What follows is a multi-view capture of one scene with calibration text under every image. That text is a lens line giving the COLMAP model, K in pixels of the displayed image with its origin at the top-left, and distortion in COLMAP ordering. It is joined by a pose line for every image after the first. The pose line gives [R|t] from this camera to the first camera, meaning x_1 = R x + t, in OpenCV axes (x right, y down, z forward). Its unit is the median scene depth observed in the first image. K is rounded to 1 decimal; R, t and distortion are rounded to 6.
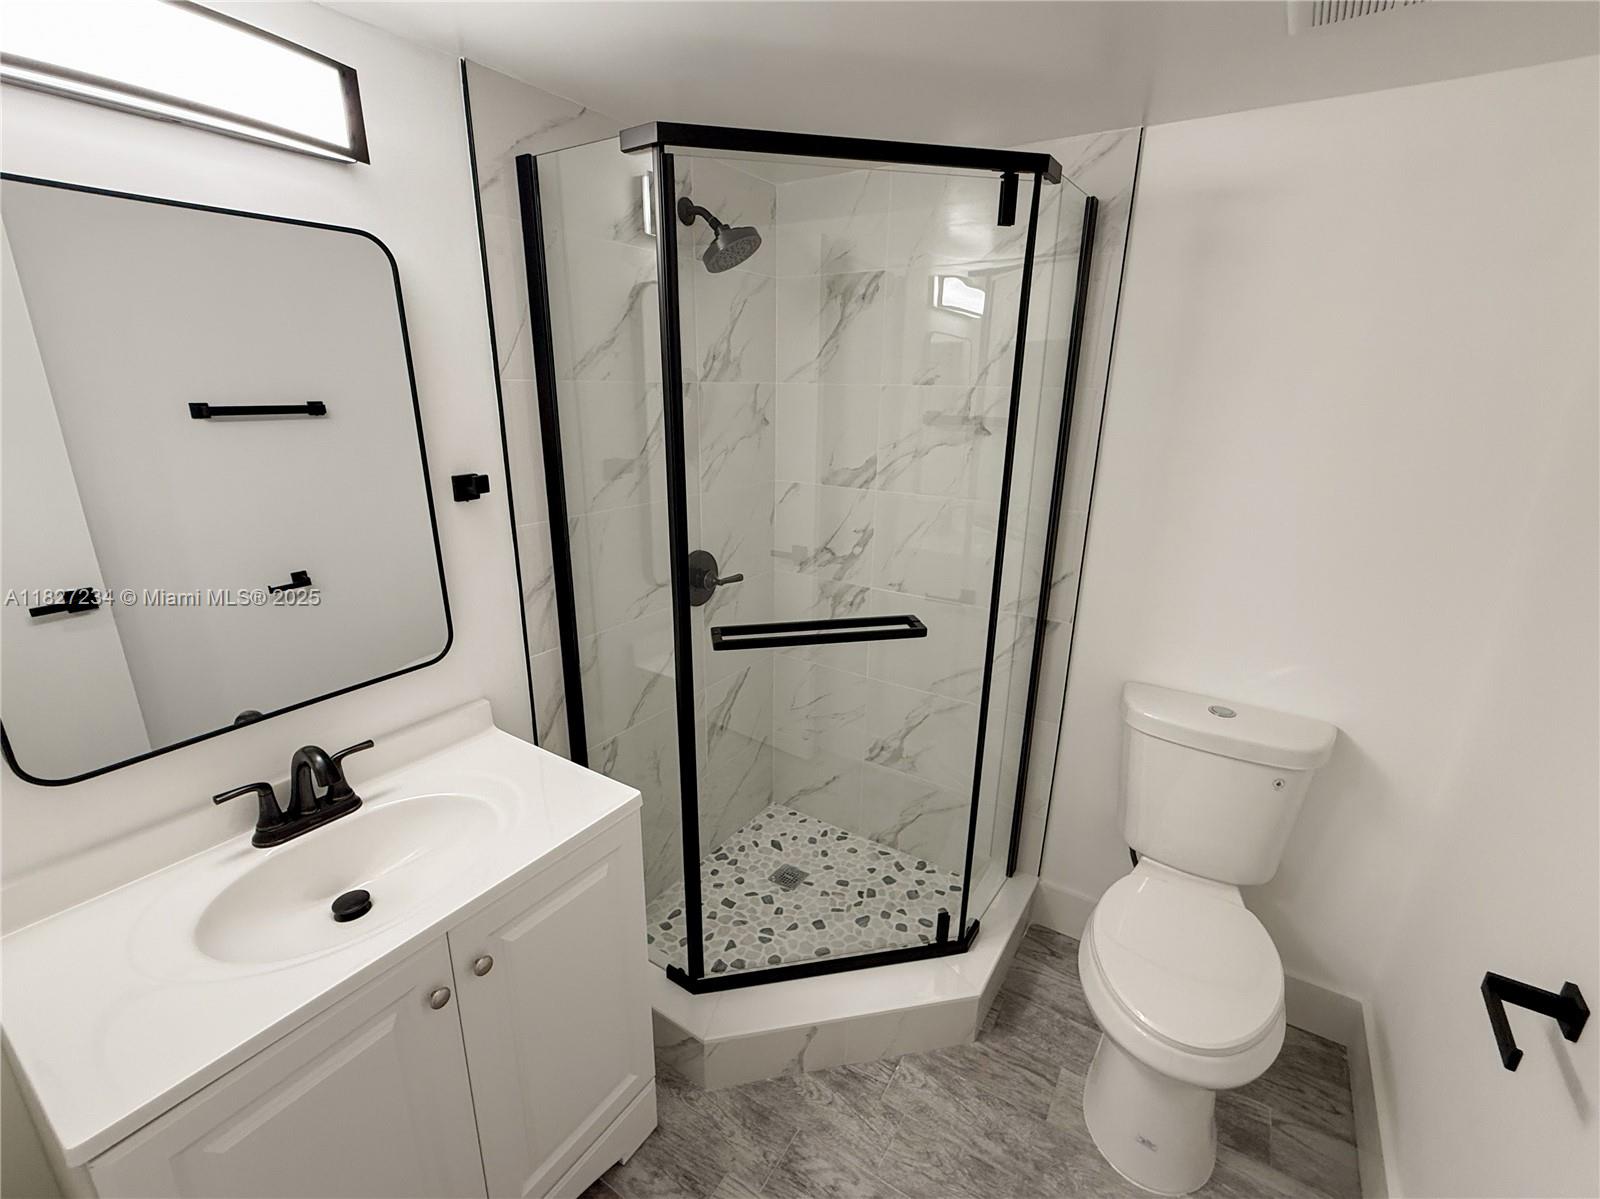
lens RADIAL K [[702.0, 0, 803.9], [0, 702.0, 595.7], [0, 0, 1]] dist [-0.001902, 0.000482]
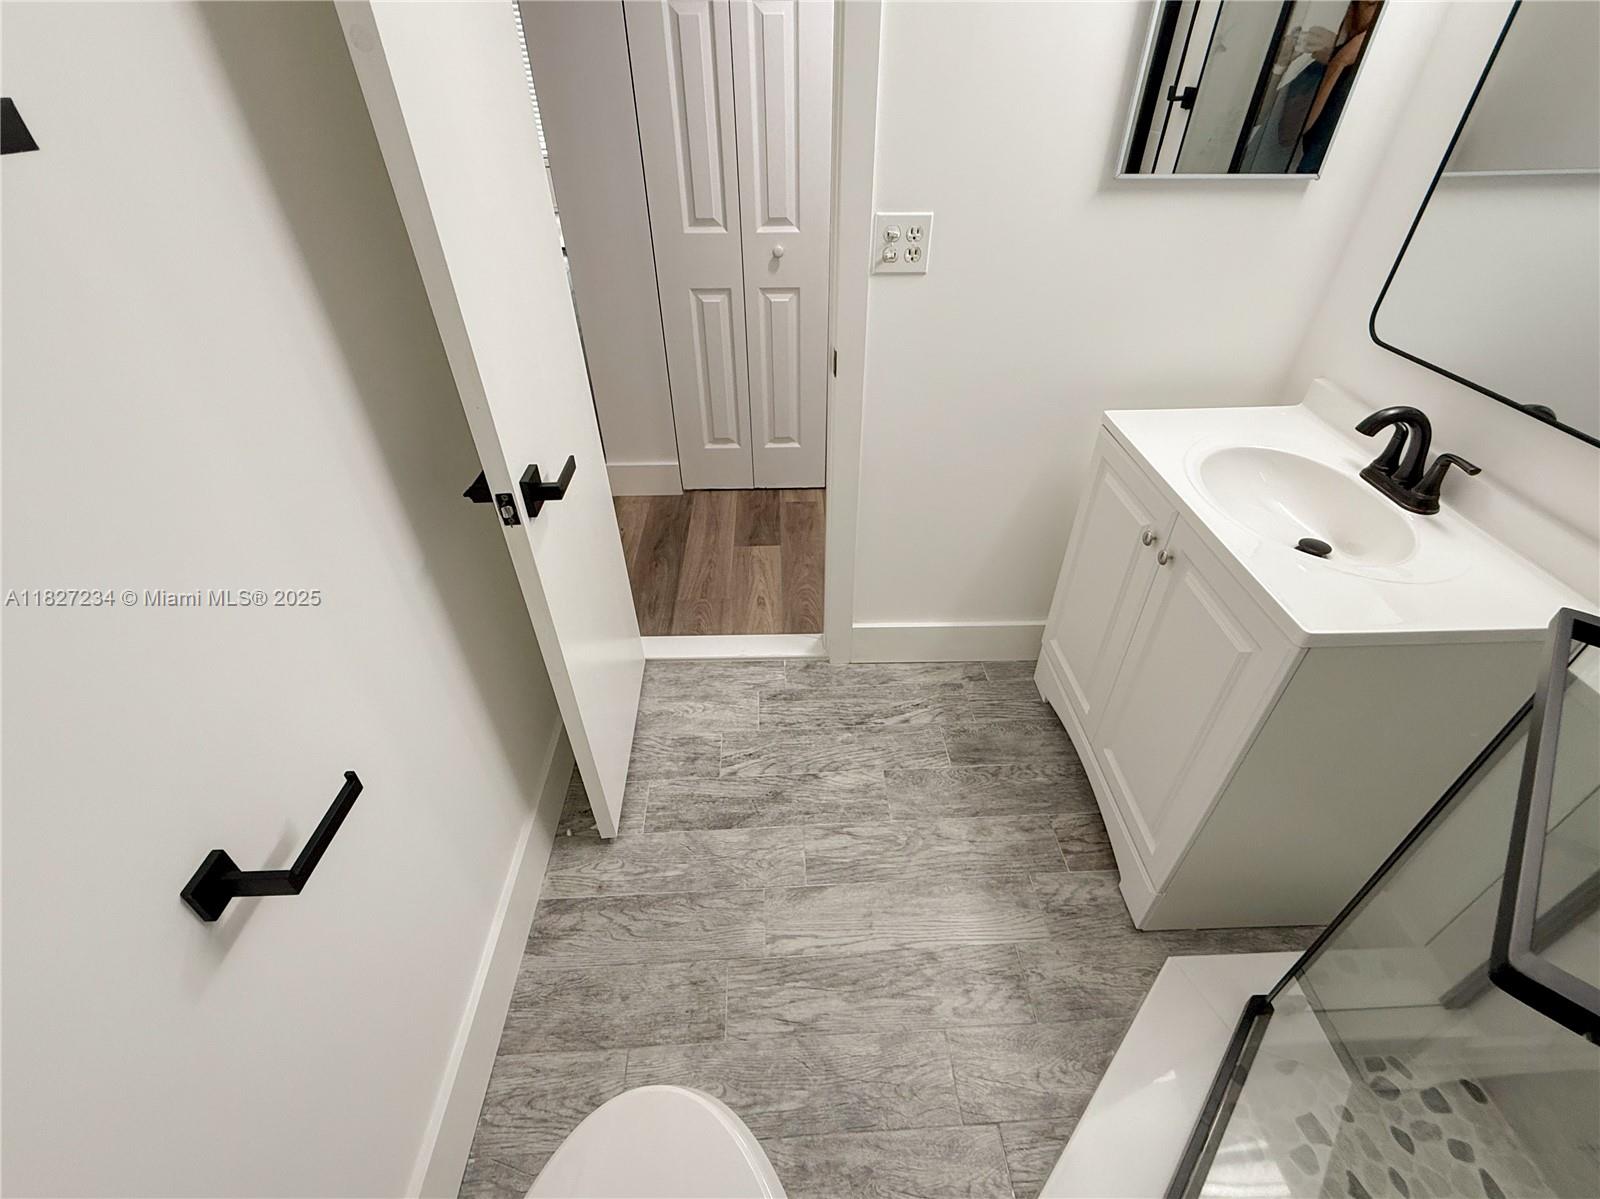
lens RADIAL K [[702.0, 0, 800.3], [0, 702.0, 599.6], [0, 0, 1]] dist [-0.001902, 0.000482]
pose [[-0.823359, 0.339462, -0.454804, 0.461086], [-0.170422, 0.616508, 0.768683, -0.191385], [0.541329, 0.710411, -0.449755, 0.863073]]
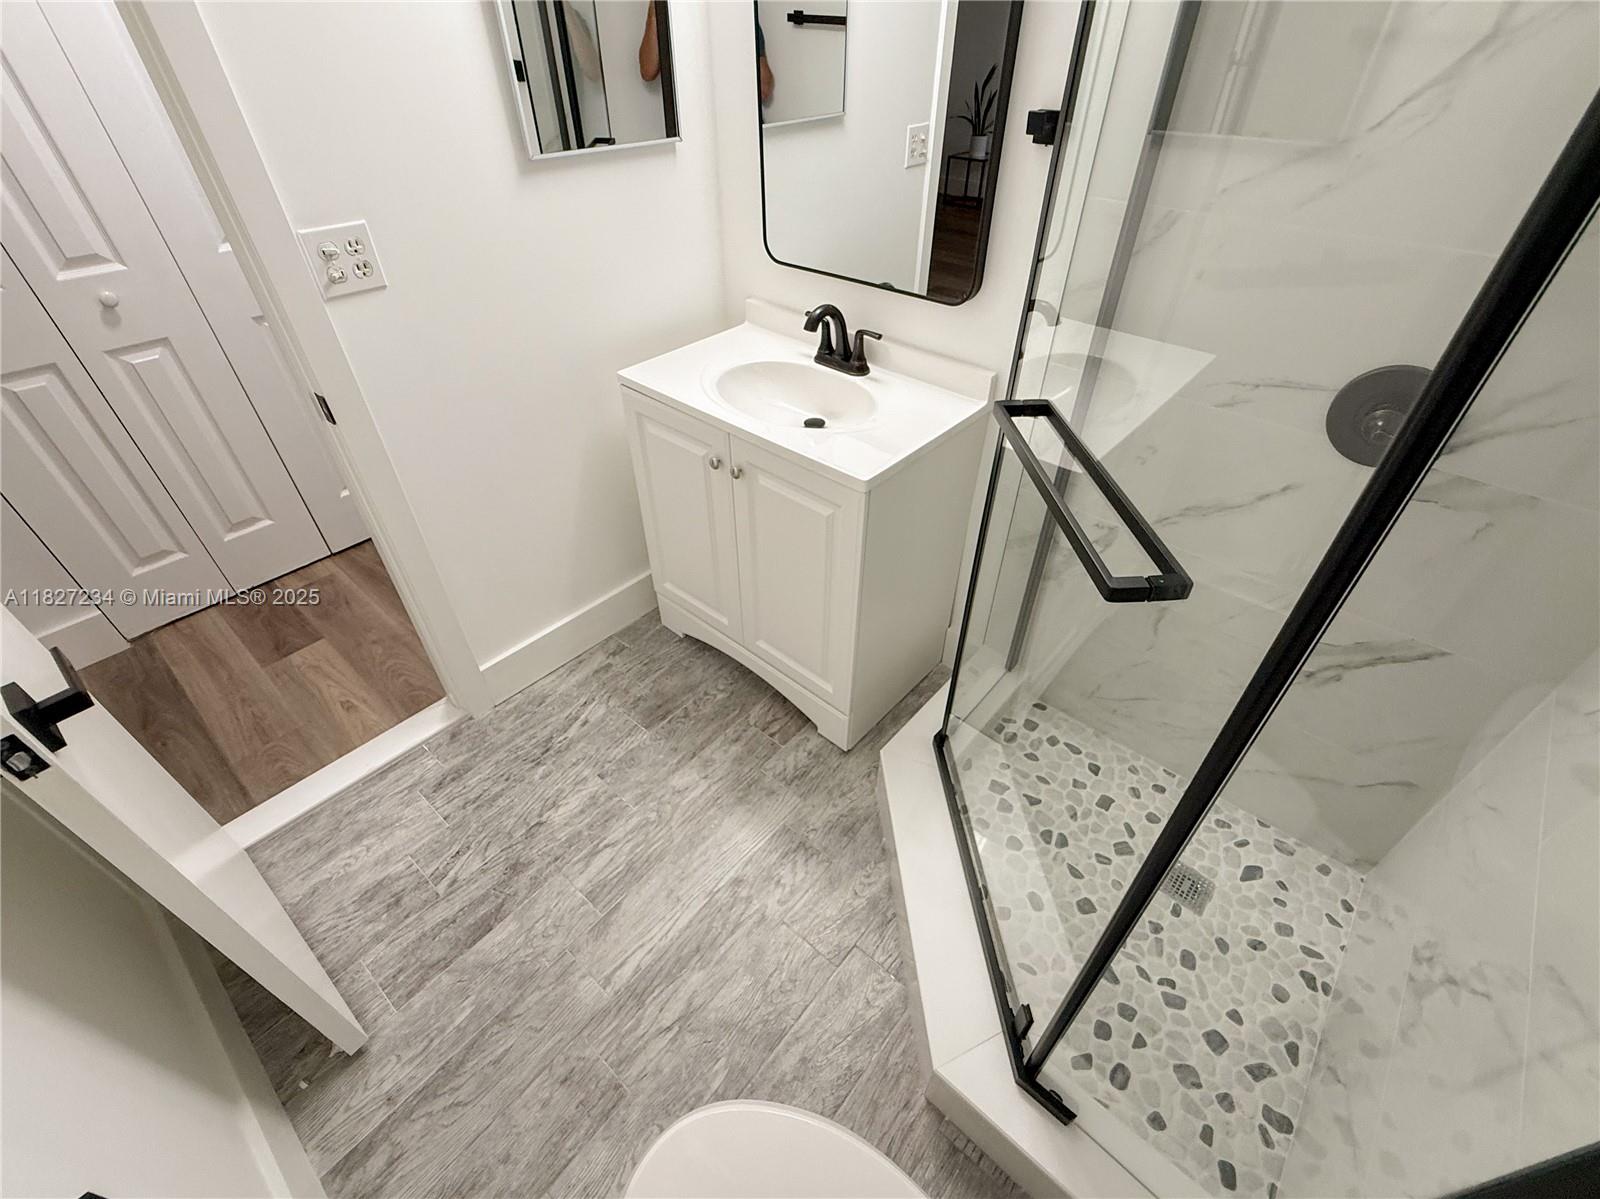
lens RADIAL K [[702.0, 0, 801.7], [0, 702.0, 601.5], [0, 0, 1]] dist [-0.001902, 0.000482]
pose [[-0.149508, 0.628655, -0.763178, 0.569036], [-0.288425, 0.710556, 0.641811, -0.189232], [0.945758, 0.316076, 0.075086, 0.755250]]
